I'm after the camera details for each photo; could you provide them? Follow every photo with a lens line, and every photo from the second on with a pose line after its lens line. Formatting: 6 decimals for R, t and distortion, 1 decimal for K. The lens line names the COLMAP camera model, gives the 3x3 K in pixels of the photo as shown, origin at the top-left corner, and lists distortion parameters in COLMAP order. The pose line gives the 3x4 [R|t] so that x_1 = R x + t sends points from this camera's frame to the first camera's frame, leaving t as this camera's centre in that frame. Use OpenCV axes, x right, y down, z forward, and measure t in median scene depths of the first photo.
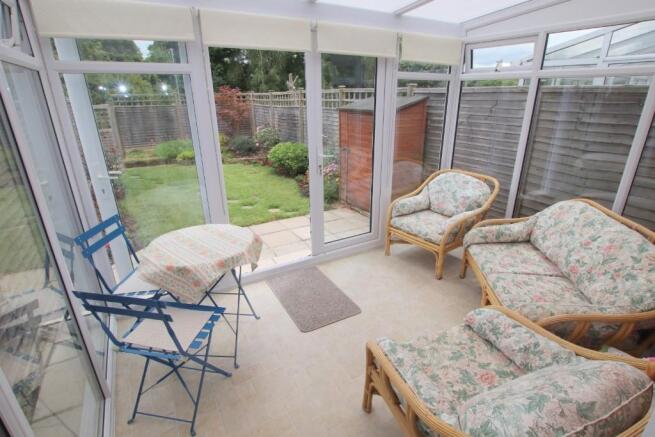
lens RADIAL K [[321.3, 0, 327.5], [0, 321.3, 218.5], [0, 0, 1]] dist [-0.057765, -0.000082]
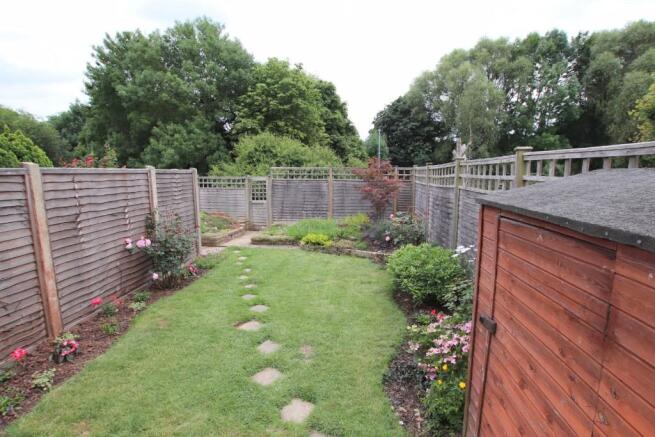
lens RADIAL K [[313.4, 0, 327.5], [0, 313.4, 218.5], [0, 0, 1]] dist [-0.018555, -0.000069]
pose [[0.810910, 0.082690, -0.579299, 0.055653], [-0.209010, 0.965592, -0.154745, -0.130342], [0.546571, 0.246564, 0.800292, 0.350531]]
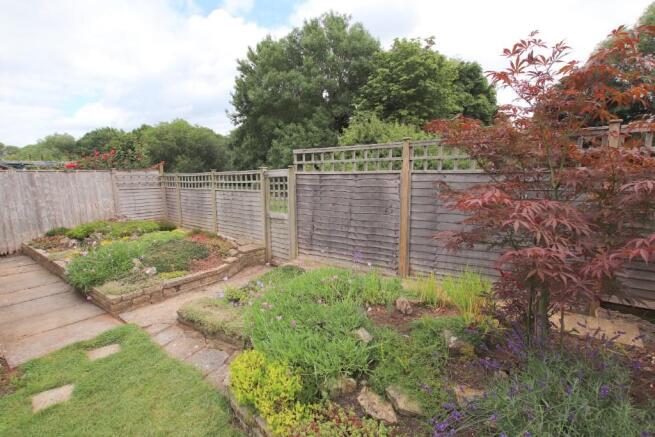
lens RADIAL K [[313.4, 0, 327.5], [0, 313.4, 218.5], [0, 0, 1]] dist [-0.018555, -0.000069]
pose [[0.492630, 0.110508, -0.863194, -0.220346], [-0.299094, 0.952981, -0.048692, -0.302377], [0.817226, 0.282163, 0.502519, 0.867348]]
